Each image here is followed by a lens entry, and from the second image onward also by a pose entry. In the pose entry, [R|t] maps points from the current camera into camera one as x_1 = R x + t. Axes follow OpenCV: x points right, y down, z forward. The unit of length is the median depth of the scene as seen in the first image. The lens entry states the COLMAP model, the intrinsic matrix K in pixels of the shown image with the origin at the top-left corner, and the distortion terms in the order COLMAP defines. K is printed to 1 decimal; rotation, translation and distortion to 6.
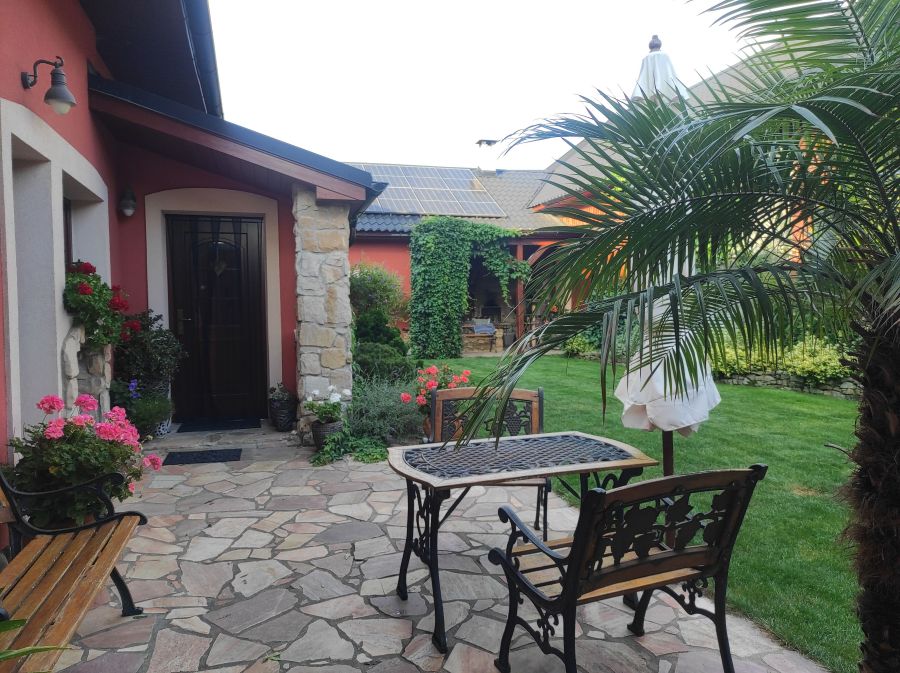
lens RADIAL K [[657.3, 0, 454.4], [0, 657.3, 339.1], [0, 0, 1]] dist [0.040675, -0.018476]
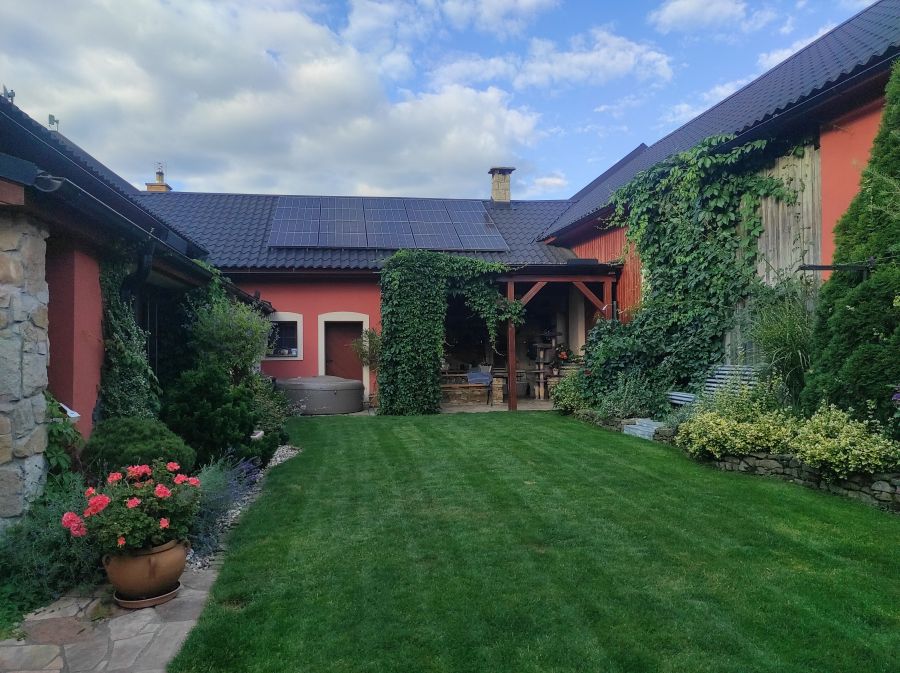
lens RADIAL K [[657.3, 0, 446.2], [0, 657.3, 331.1], [0, 0, 1]] dist [0.040675, -0.018476]
pose [[0.992040, -0.003076, -0.125889, 0.132611], [-0.006208, 0.997291, -0.073292, -0.016291], [0.125774, 0.073490, 0.989333, 0.153540]]
